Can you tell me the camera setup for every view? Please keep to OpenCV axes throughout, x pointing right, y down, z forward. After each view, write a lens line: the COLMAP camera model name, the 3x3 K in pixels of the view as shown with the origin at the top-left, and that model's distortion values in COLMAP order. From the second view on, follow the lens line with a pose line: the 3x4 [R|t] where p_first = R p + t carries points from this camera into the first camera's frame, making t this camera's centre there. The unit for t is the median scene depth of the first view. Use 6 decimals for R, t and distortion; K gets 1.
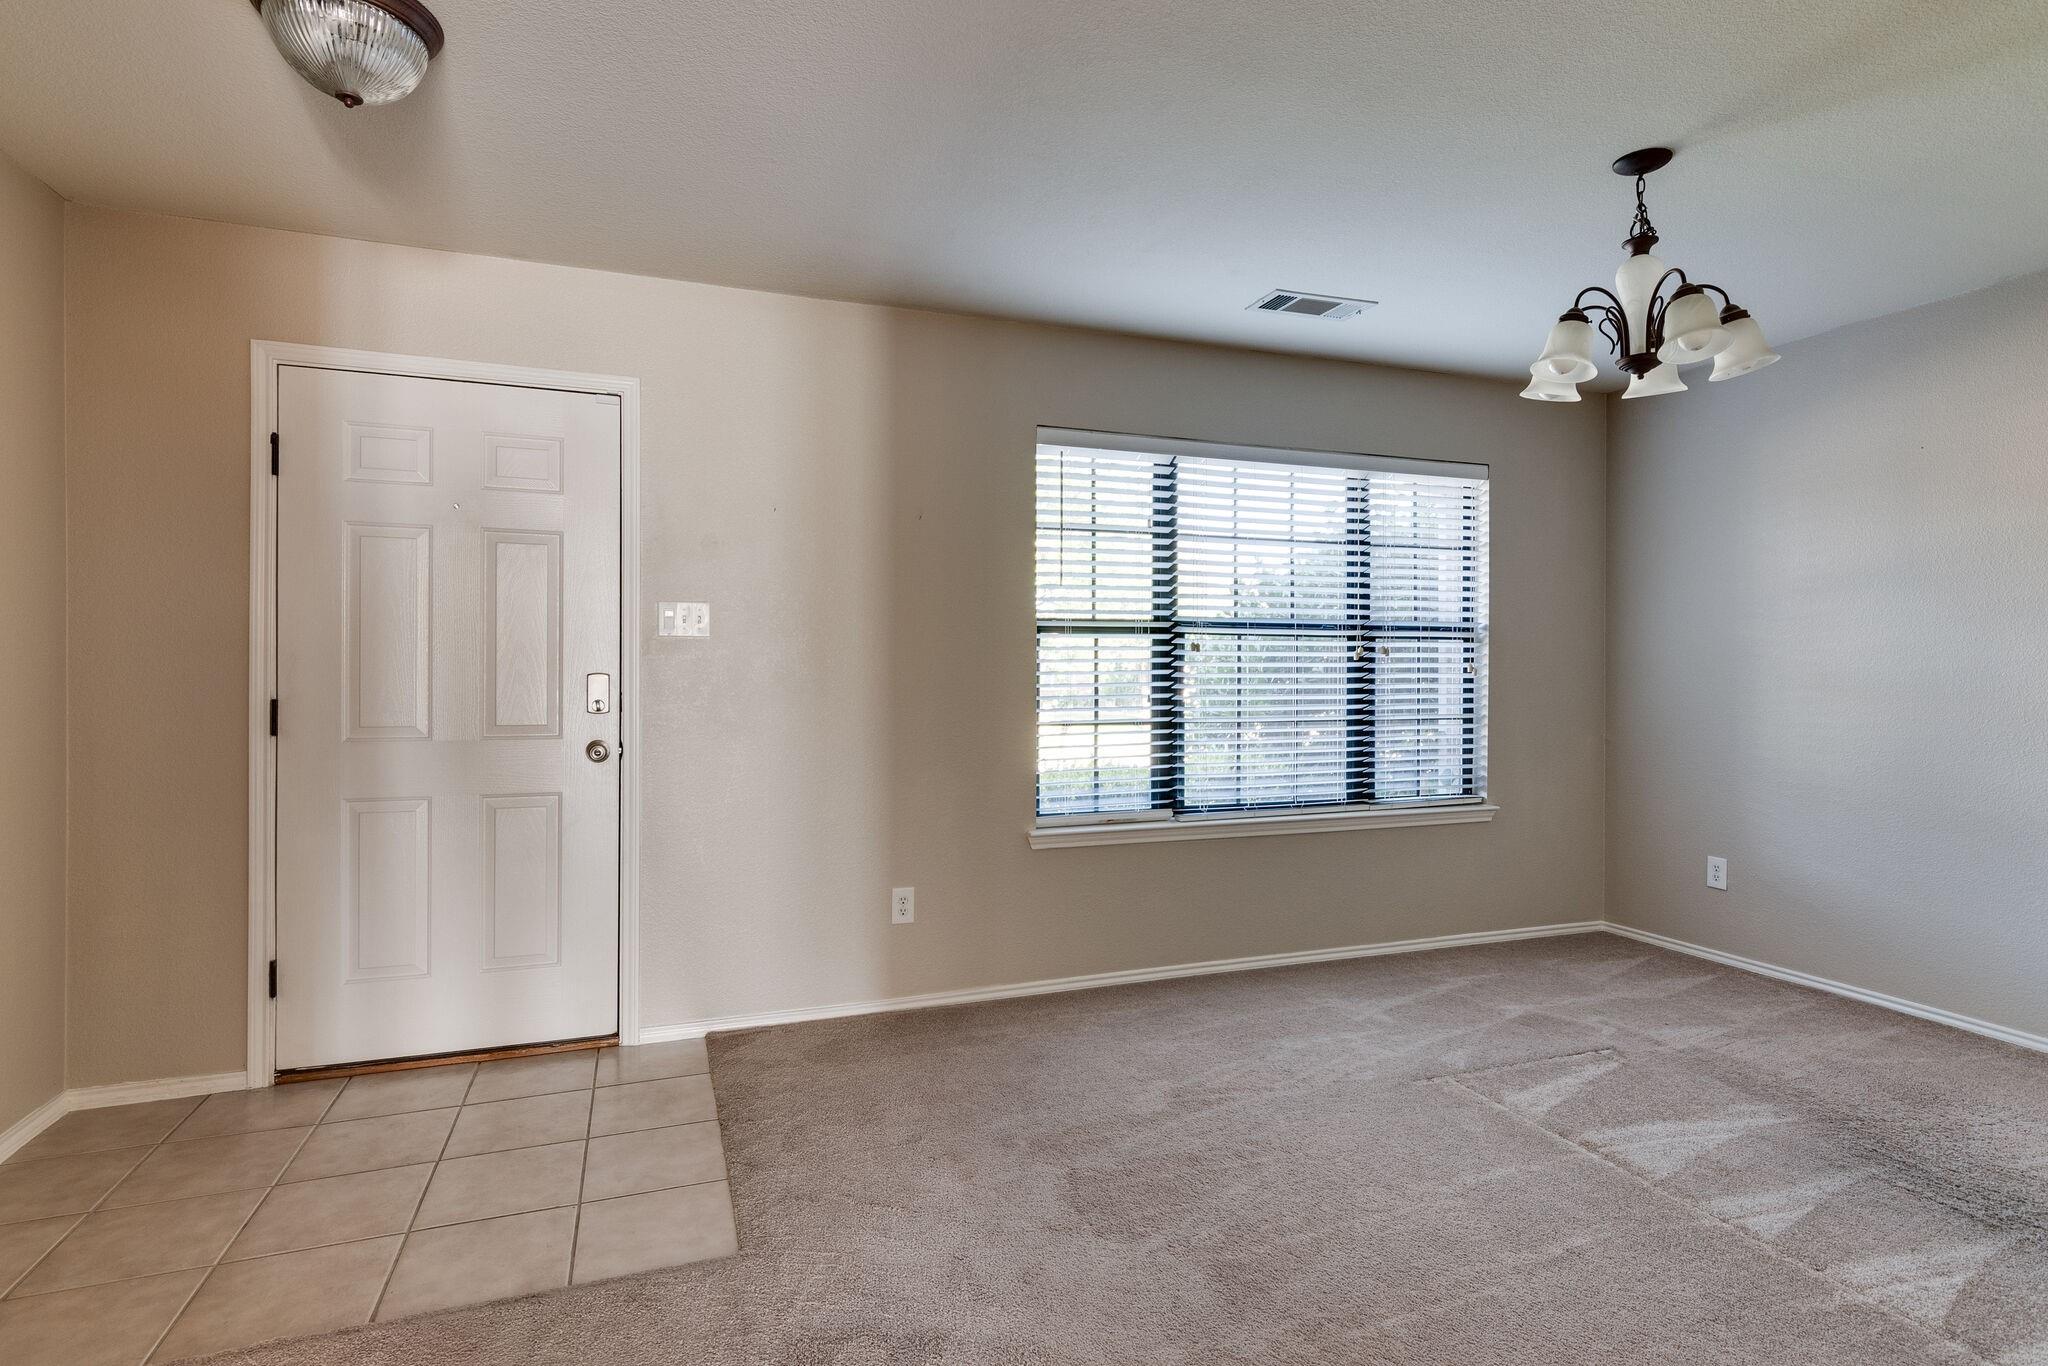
lens RADIAL K [[1000.1, 0, 1024.0], [0, 1000.1, 683.0], [0, 0, 1]] dist [0.002136, -0.000030]
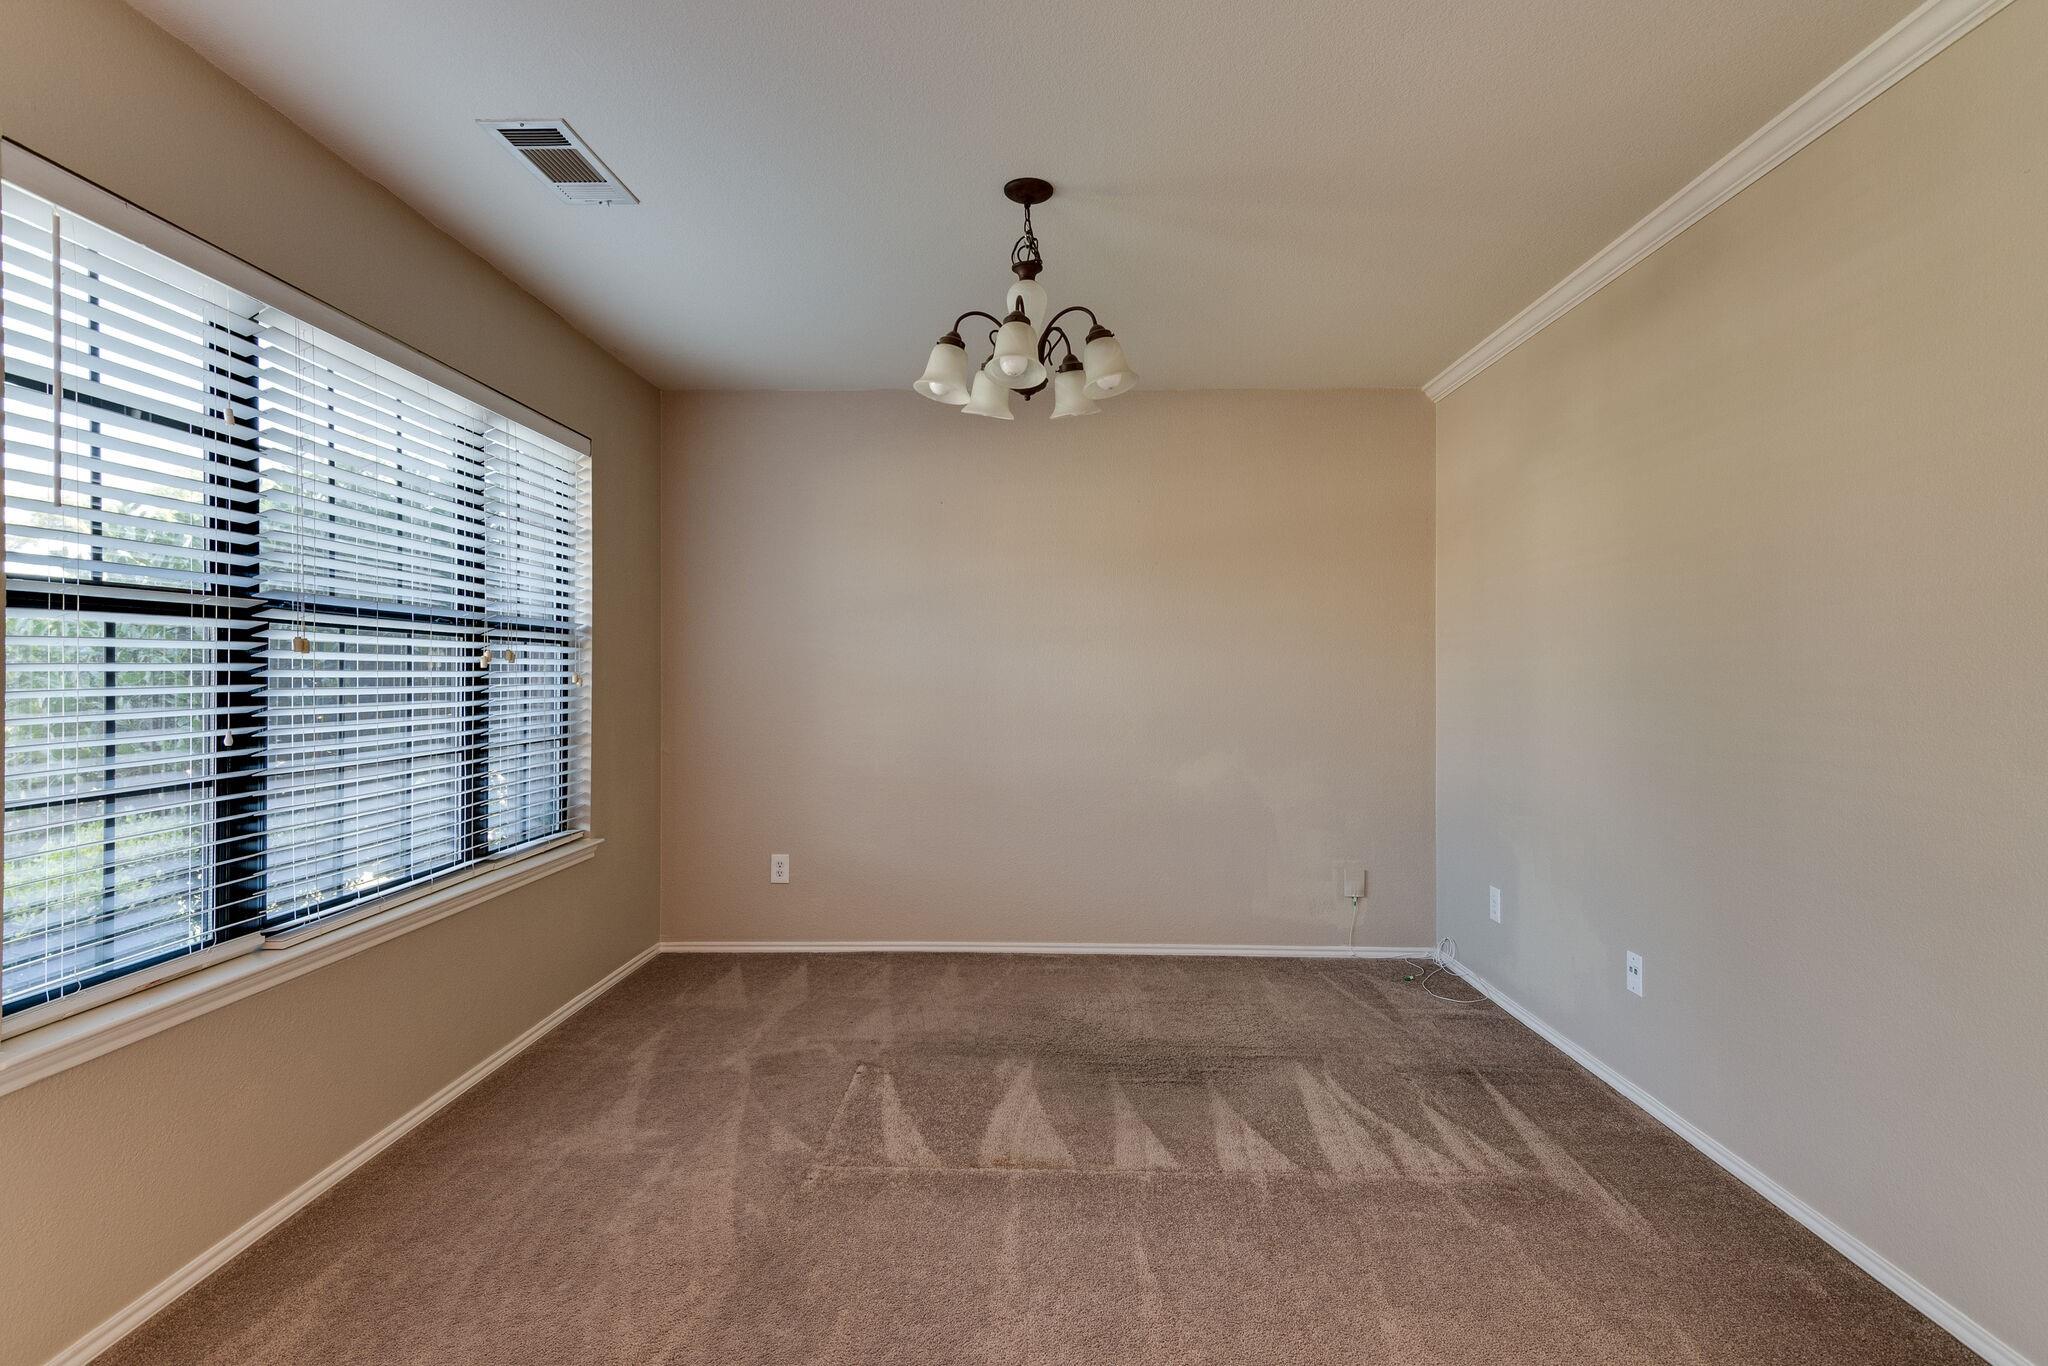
lens RADIAL K [[1000.1, 0, 1024.0], [0, 1000.1, 683.0], [0, 0, 1]] dist [0.002136, -0.000030]
pose [[0.368202, -0.008960, 0.929703, -0.220657], [0.015520, 0.999873, 0.003490, -0.008833], [-0.929616, 0.013144, 0.368294, 0.398214]]
